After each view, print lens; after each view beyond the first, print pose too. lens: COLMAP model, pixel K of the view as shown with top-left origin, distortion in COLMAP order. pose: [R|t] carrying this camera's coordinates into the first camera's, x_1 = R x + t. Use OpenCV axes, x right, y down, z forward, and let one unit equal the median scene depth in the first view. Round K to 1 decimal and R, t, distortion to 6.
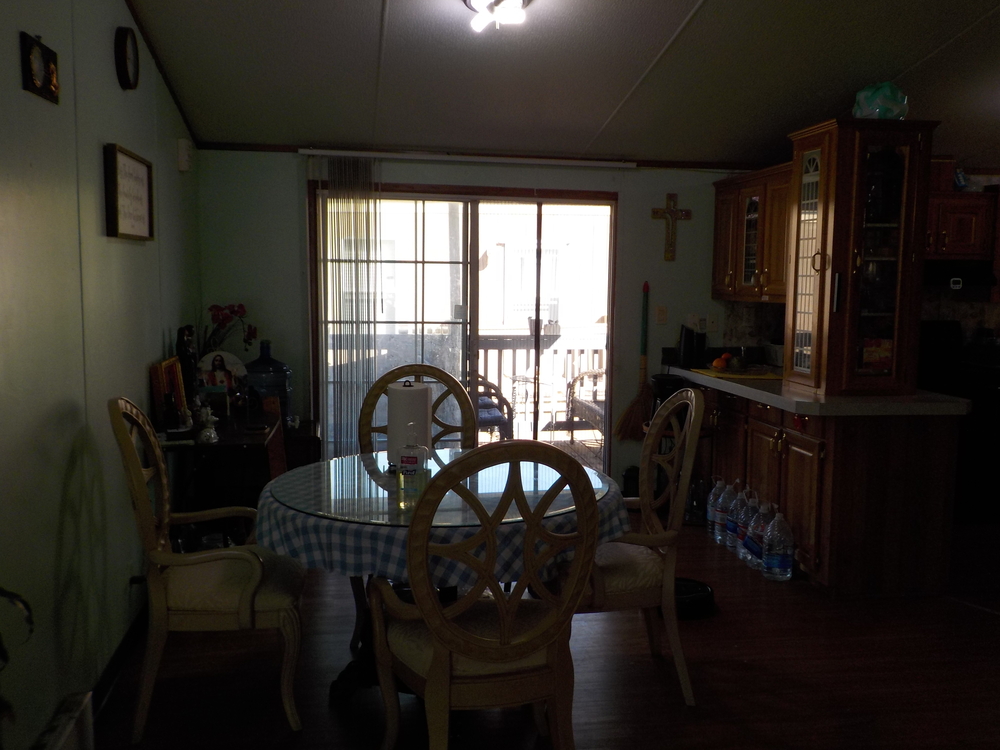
lens RADIAL K [[937.4, 0, 501.4], [0, 937.4, 379.8], [0, 0, 1]] dist [0.009378, 0.000000]
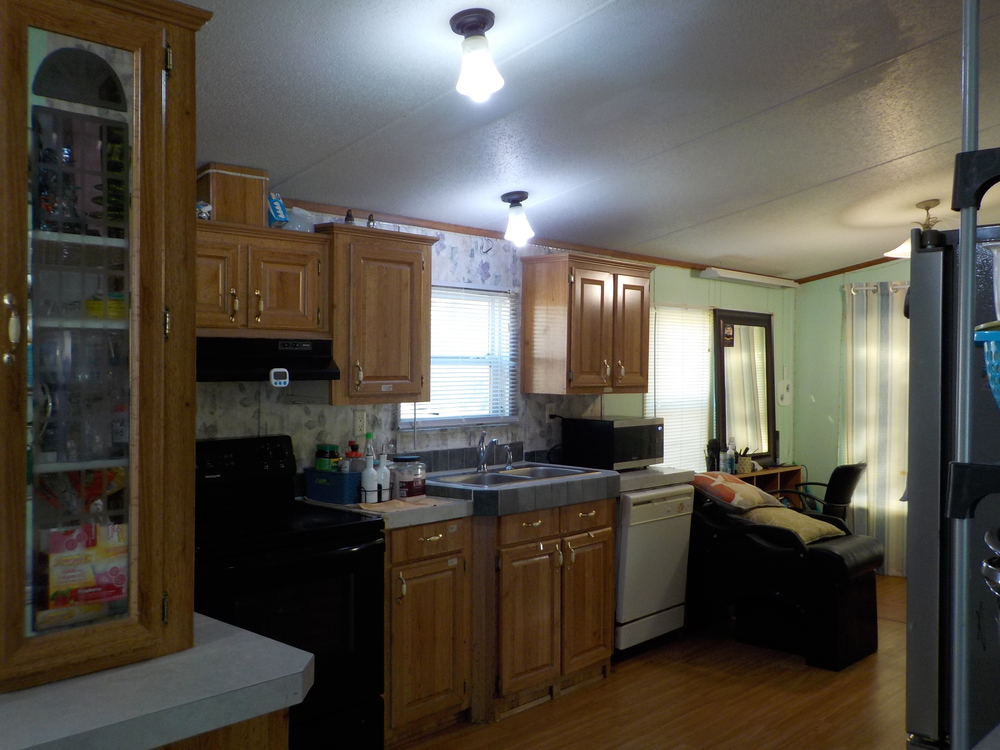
lens RADIAL K [[937.4, 0, 501.2], [0, 937.4, 375.2], [0, 0, 1]] dist [0.009378, 0.000000]
pose [[0.787548, -0.011331, 0.616149, 0.223821], [0.070730, 0.994886, -0.072109, -0.050154], [-0.612181, 0.100370, 0.784322, 0.439075]]
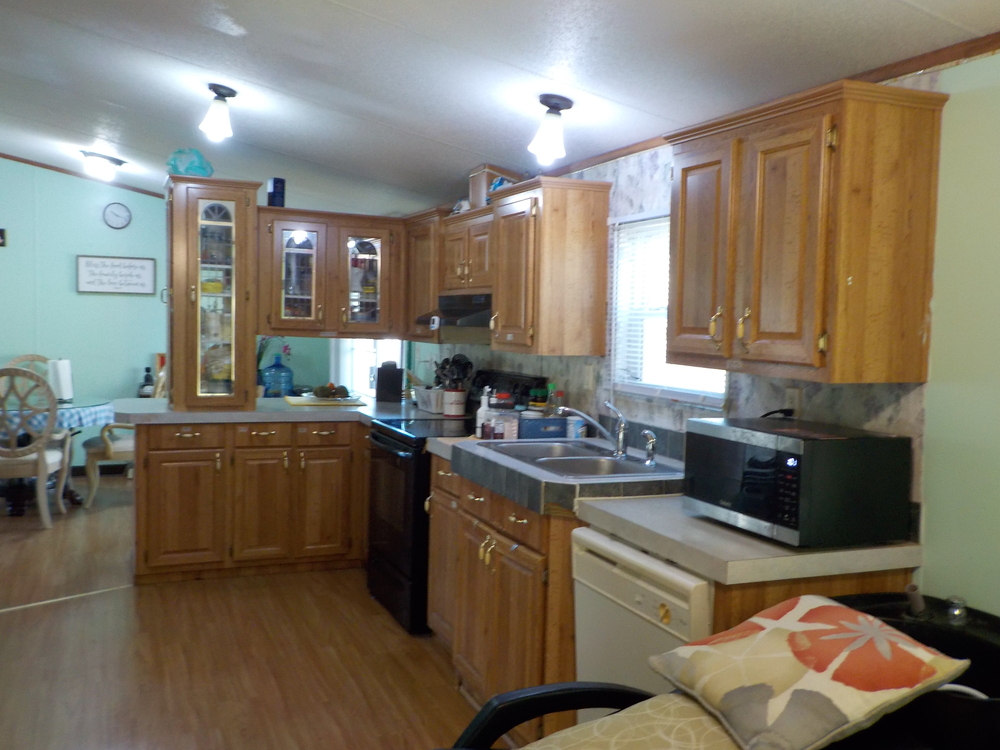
lens RADIAL K [[937.4, 0, 499.1], [0, 937.4, 375.8], [0, 0, 1]] dist [0.009378, 0.000000]
pose [[0.237146, 0.056718, -0.969817, 1.237274], [-0.133361, 0.990744, 0.025332, -0.082883], [0.962277, 0.123328, 0.242515, 0.835670]]
